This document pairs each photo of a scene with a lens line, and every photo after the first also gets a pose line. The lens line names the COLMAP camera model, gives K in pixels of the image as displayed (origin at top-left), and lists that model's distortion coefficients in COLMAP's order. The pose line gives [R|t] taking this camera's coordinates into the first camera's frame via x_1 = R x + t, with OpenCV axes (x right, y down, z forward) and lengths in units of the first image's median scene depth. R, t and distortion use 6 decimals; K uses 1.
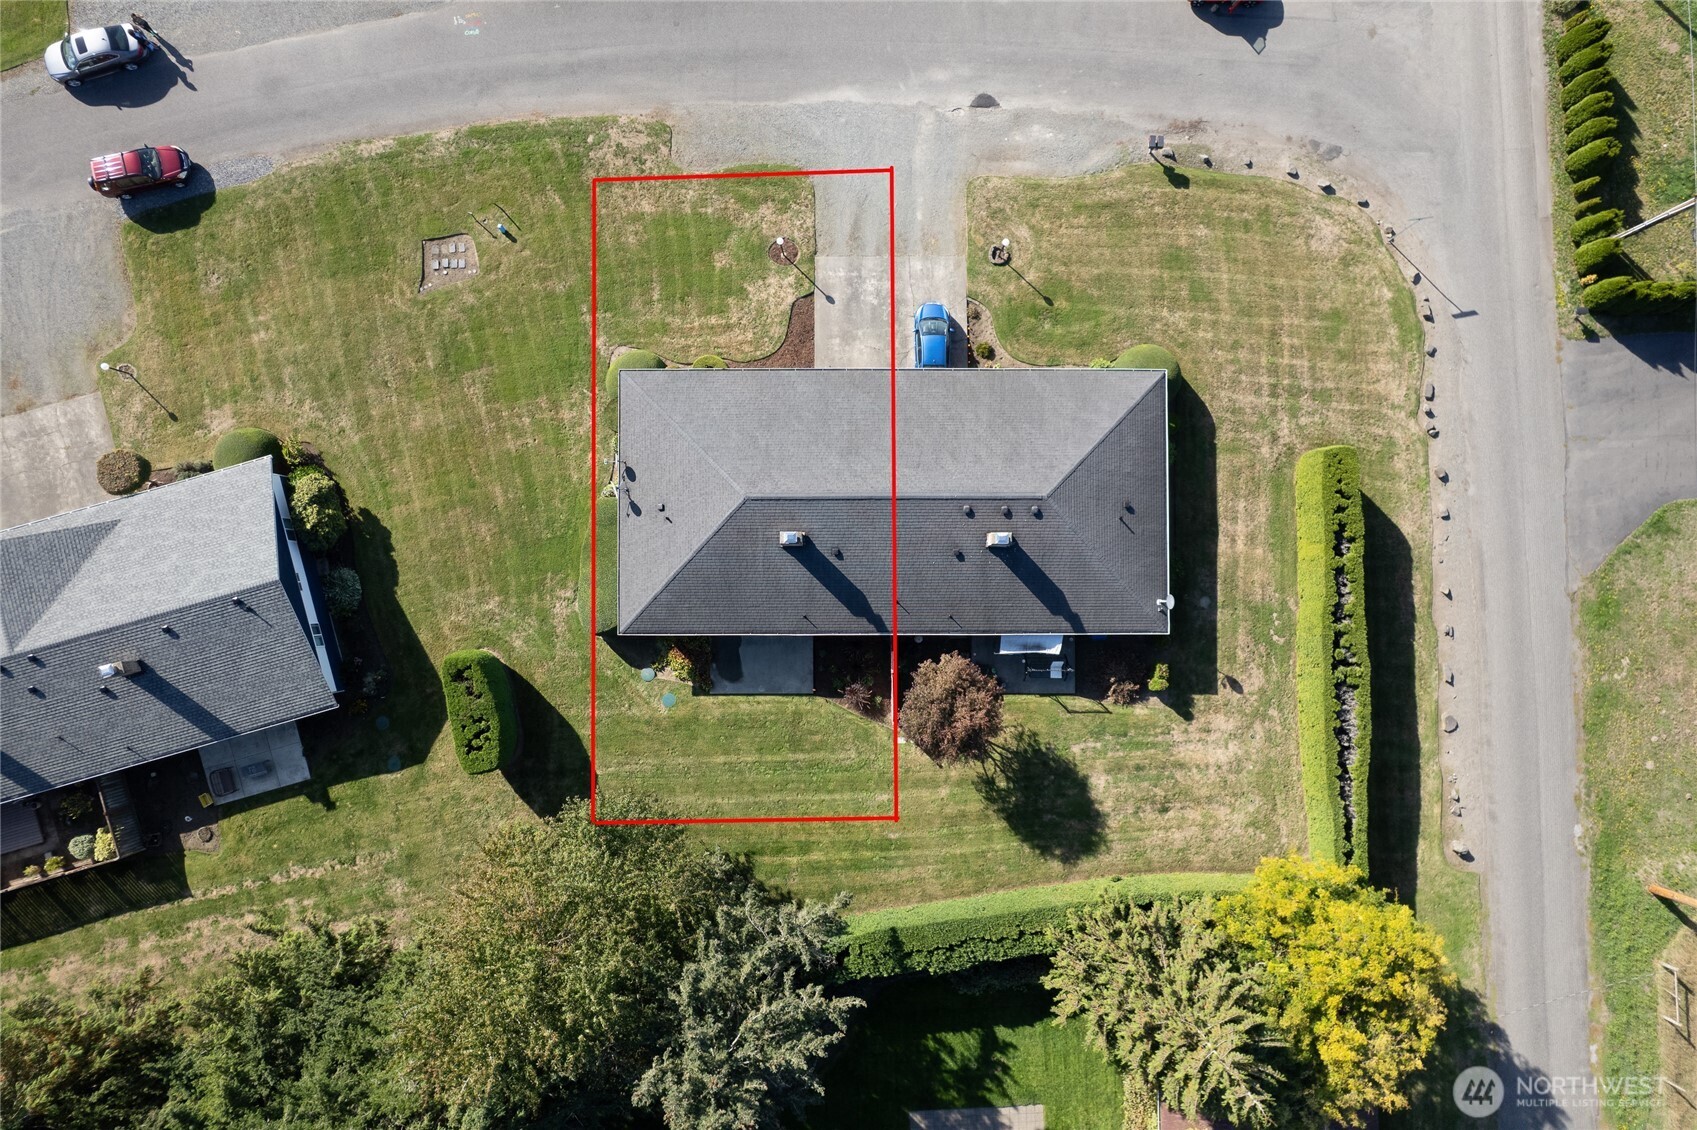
lens RADIAL K [[1083.9, 0, 855.3], [0, 1083.9, 572.1], [0, 0, 1]] dist [-0.090378, 0.087824]
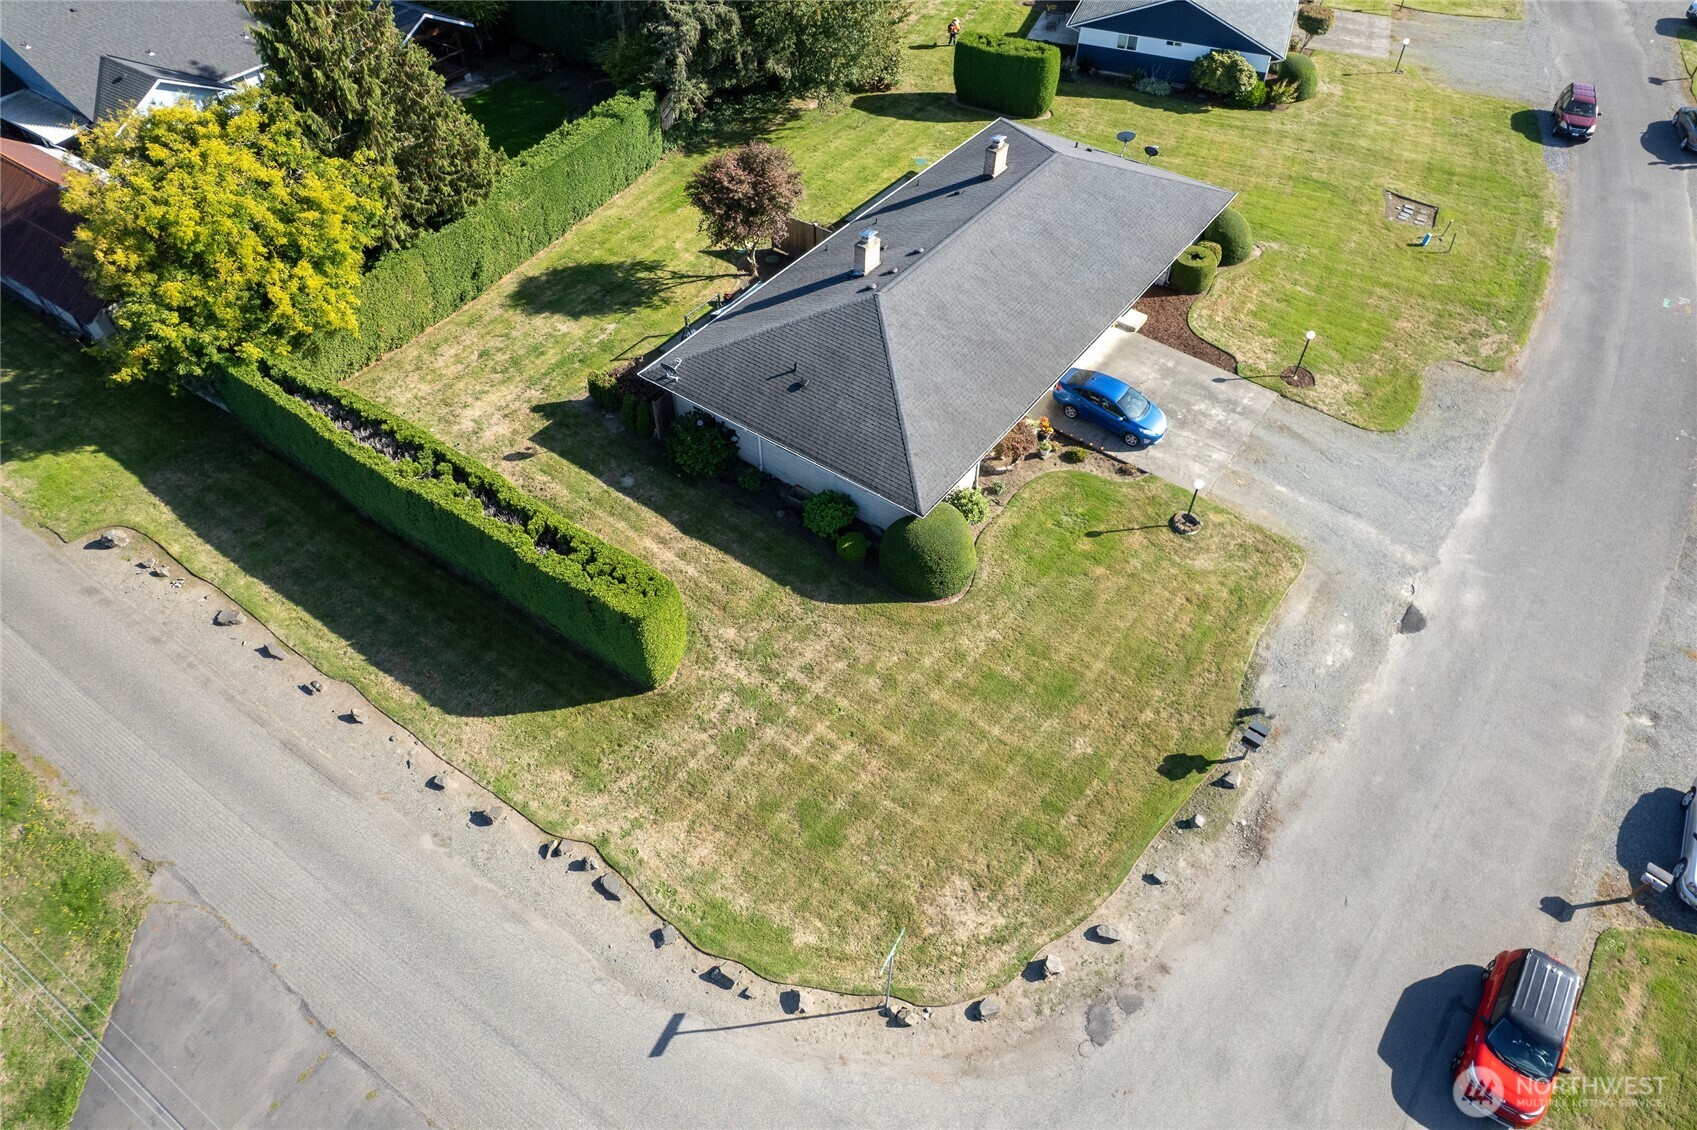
lens RADIAL K [[1083.9, 0, 855.3], [0, 1083.9, 572.1], [0, 0, 1]] dist [-0.090378, 0.087824]
pose [[-0.588366, 0.594459, -0.548127, 0.670170], [-0.808562, -0.426405, 0.405472, -0.420265], [0.007312, 0.681760, 0.731539, 0.503241]]
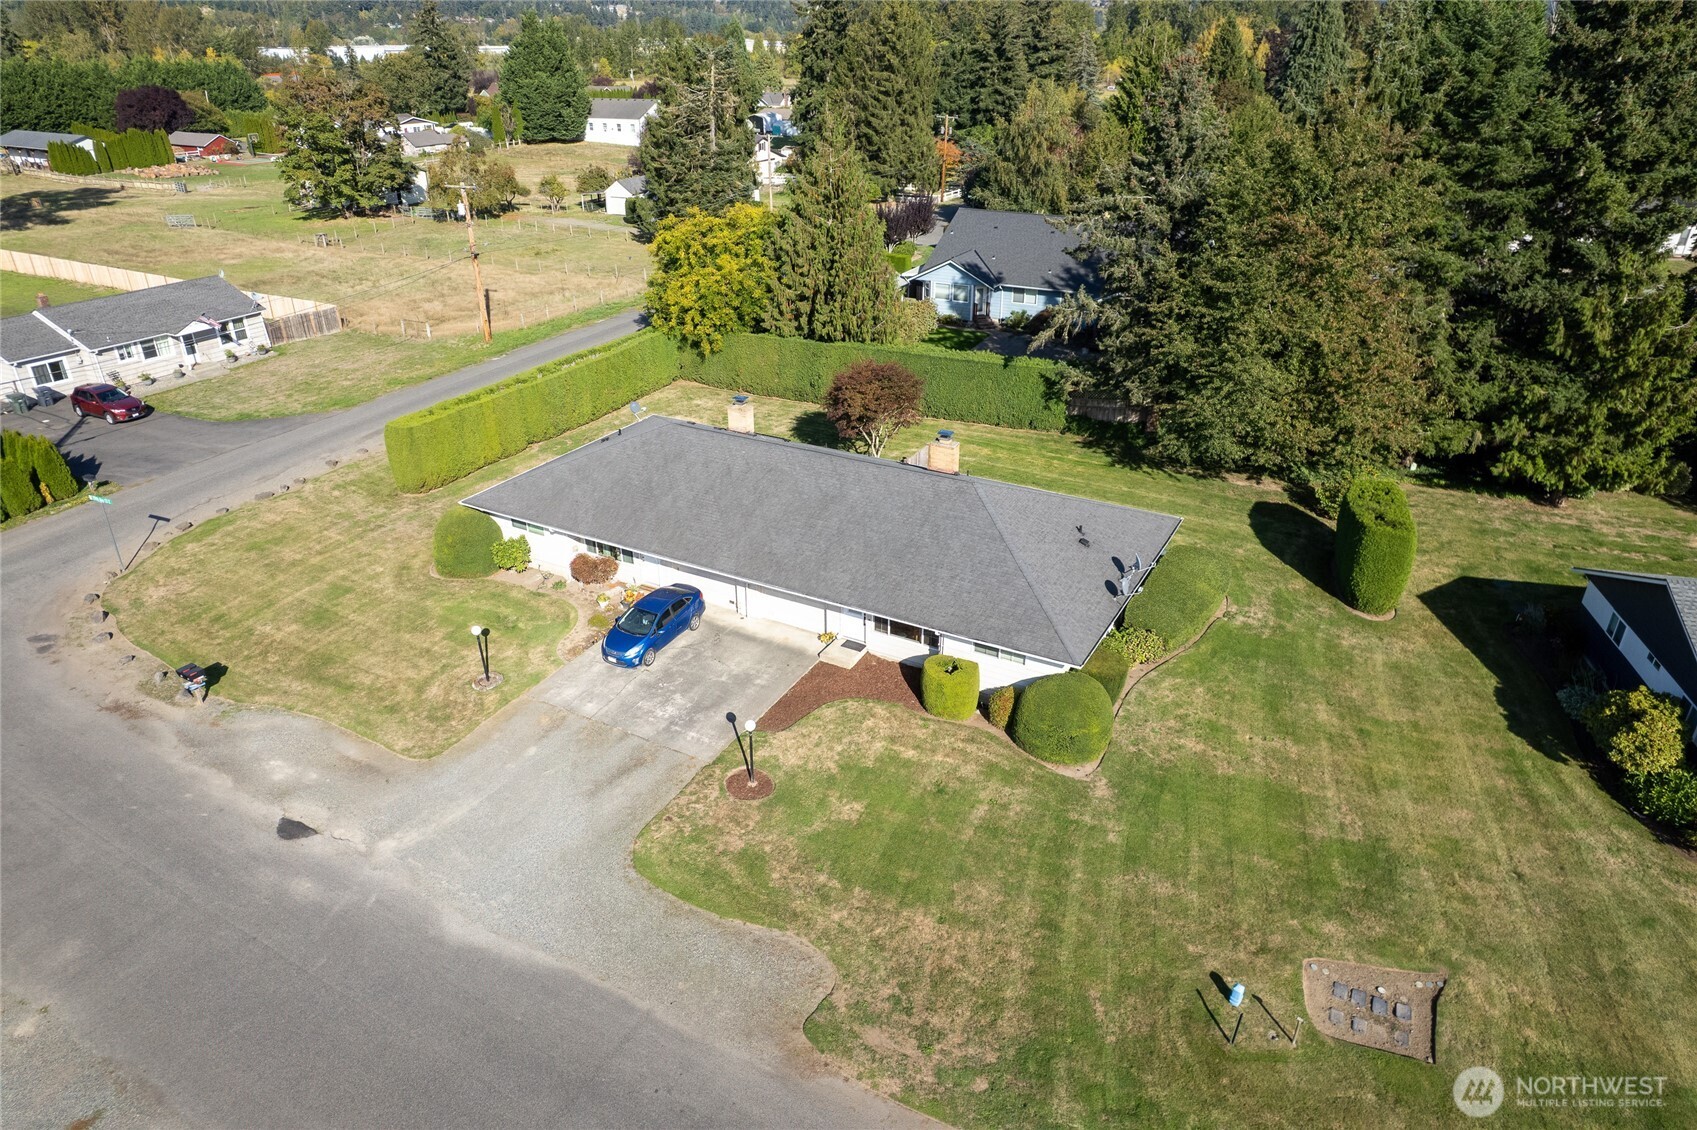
lens RADIAL K [[1083.9, 0, 855.3], [0, 1083.9, 572.1], [0, 0, 1]] dist [-0.090378, 0.087824]
pose [[-0.875966, -0.221707, 0.428403, -0.342983], [0.482140, -0.374835, 0.791858, -0.691832], [-0.014979, 0.900191, 0.435237, 0.642848]]
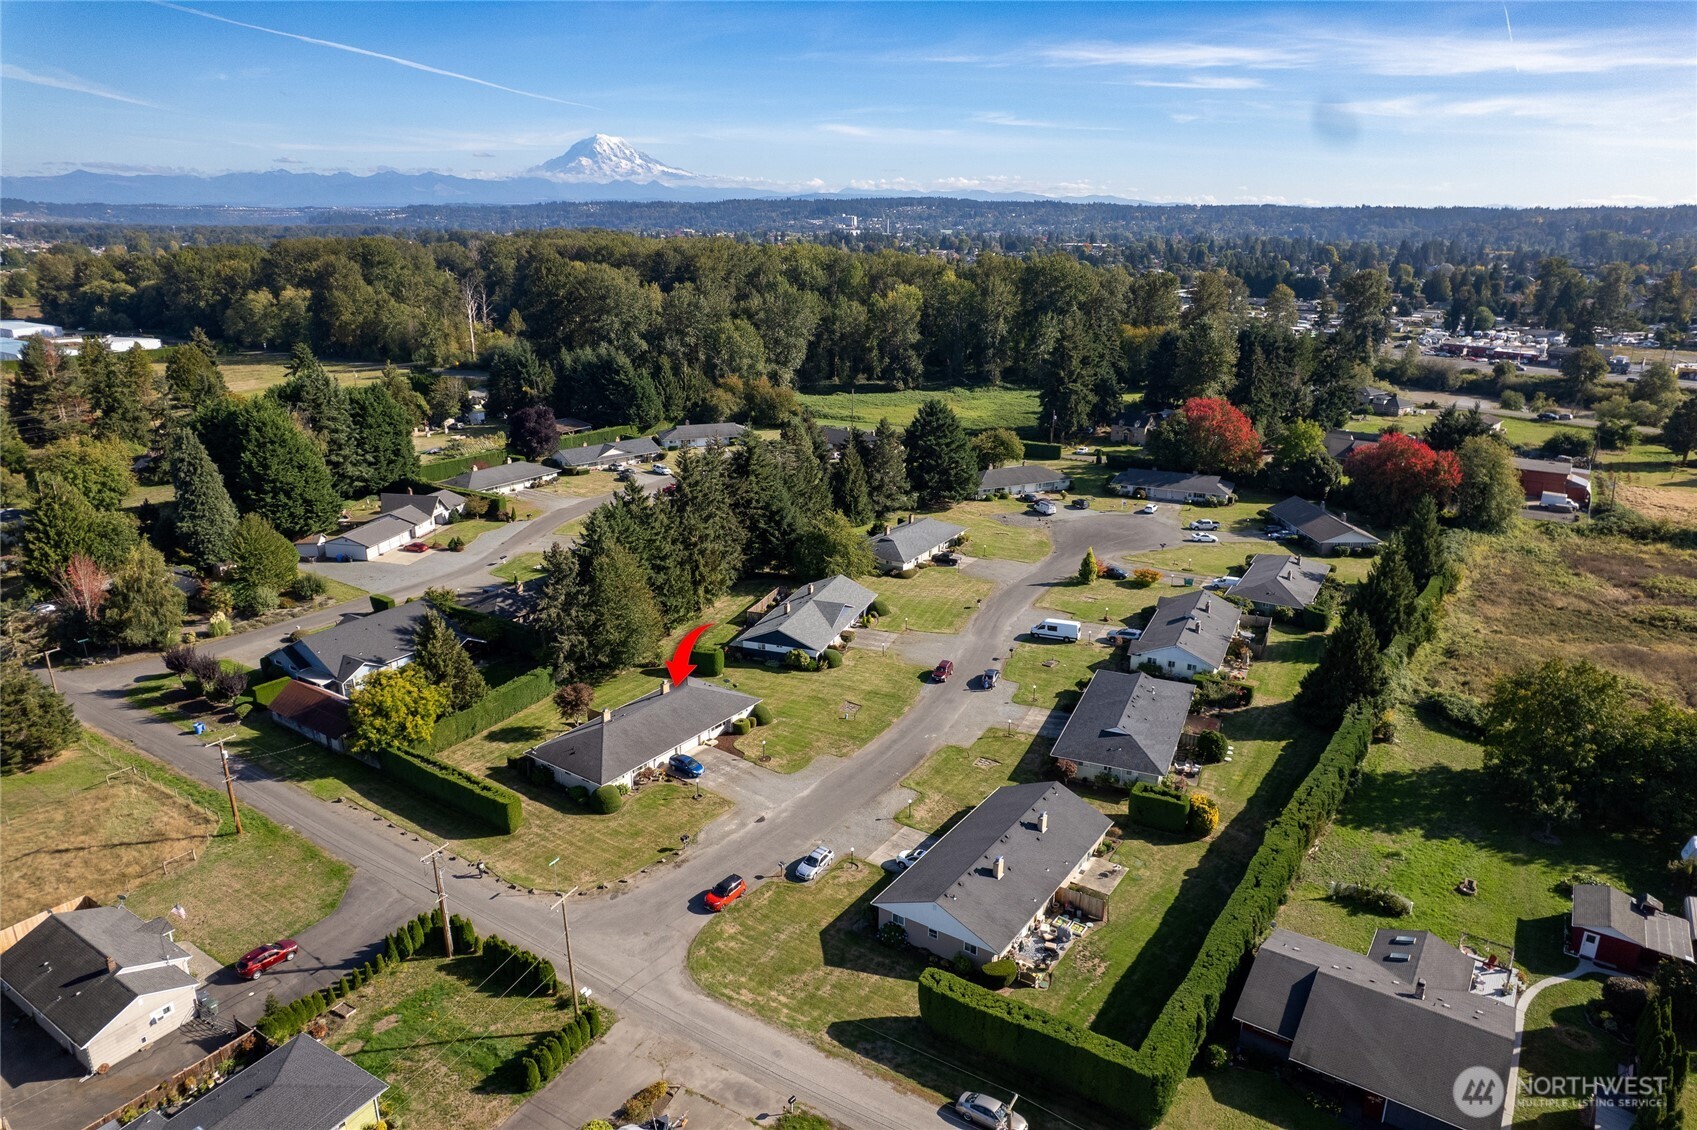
lens RADIAL K [[1083.9, 0, 855.3], [0, 1083.9, 572.1], [0, 0, 1]] dist [-0.090378, 0.087824]
pose [[-0.576282, 0.249058, -0.778376, 1.495411], [-0.817161, -0.161428, 0.553344, -1.649042], [0.012163, 0.954940, 0.296549, -0.045063]]
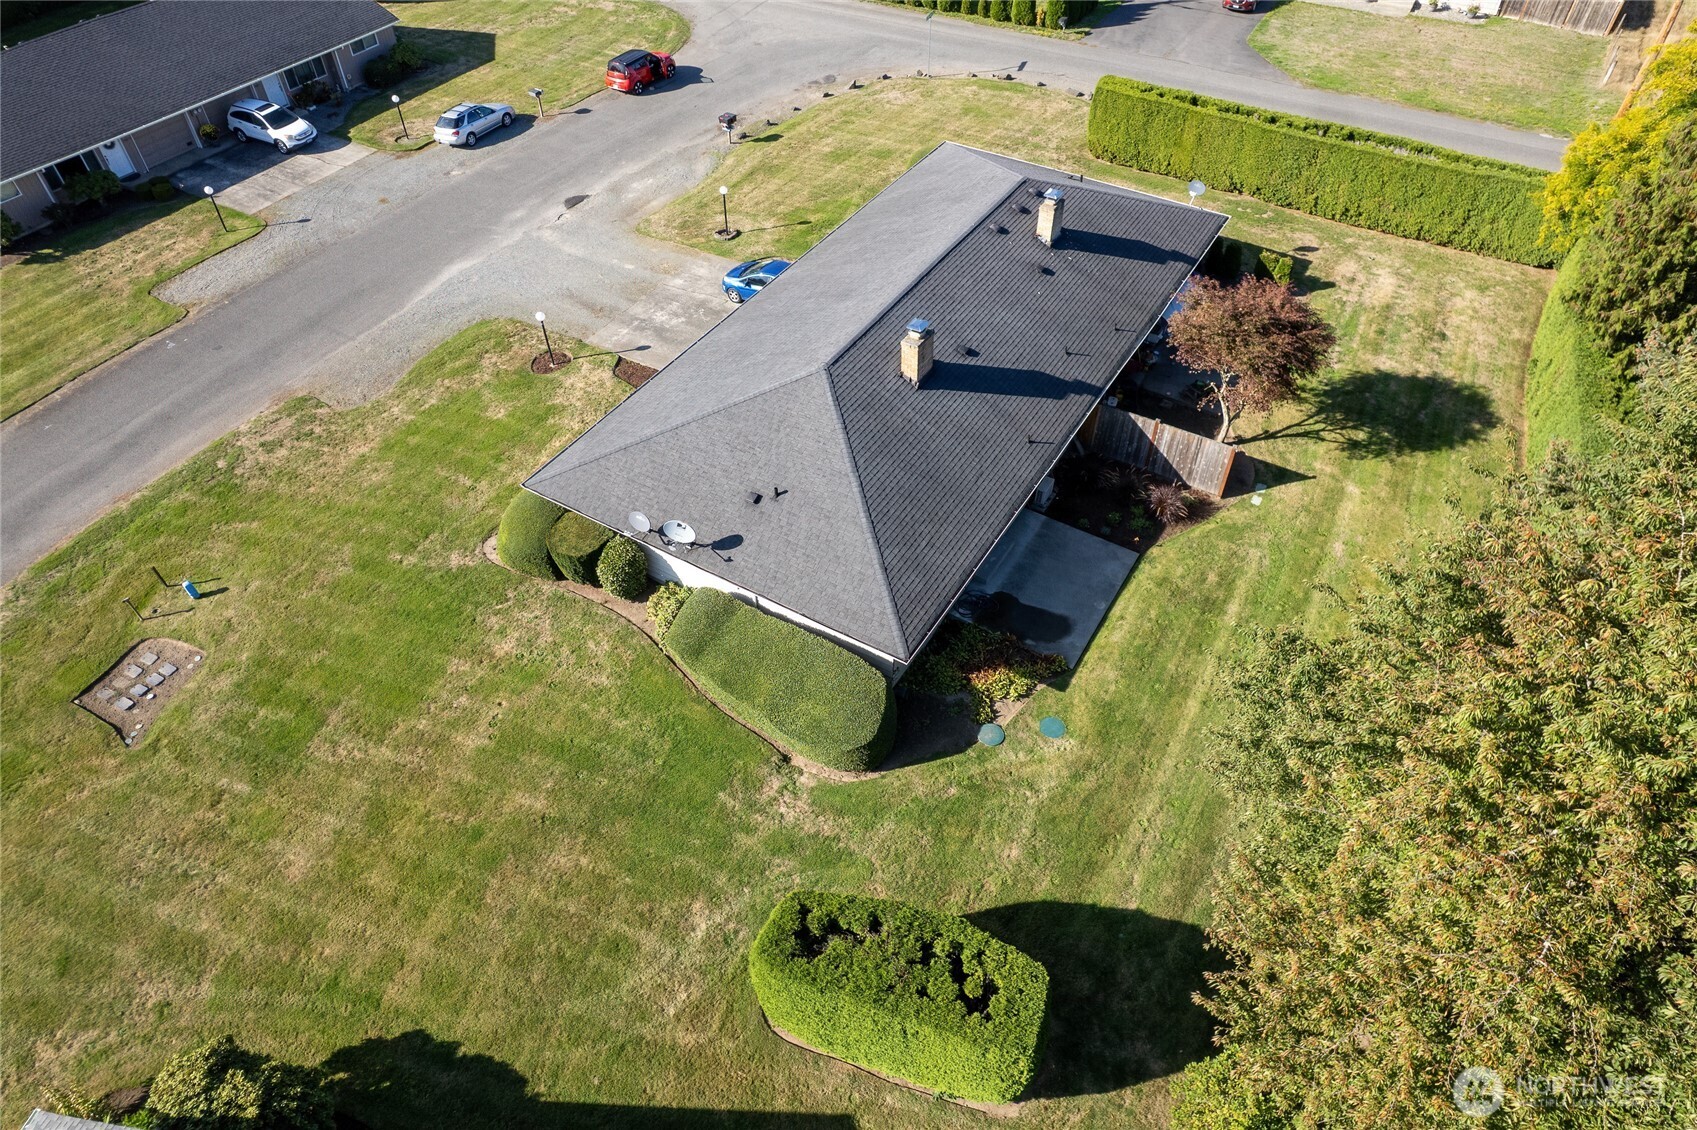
lens RADIAL K [[1083.9, 0, 855.3], [0, 1083.9, 572.1], [0, 0, 1]] dist [-0.090378, 0.087824]
pose [[0.515529, -0.620017, 0.591447, -0.481090], [0.856683, 0.387435, -0.340570, 0.184014], [-0.017988, 0.682256, 0.730892, 0.561918]]
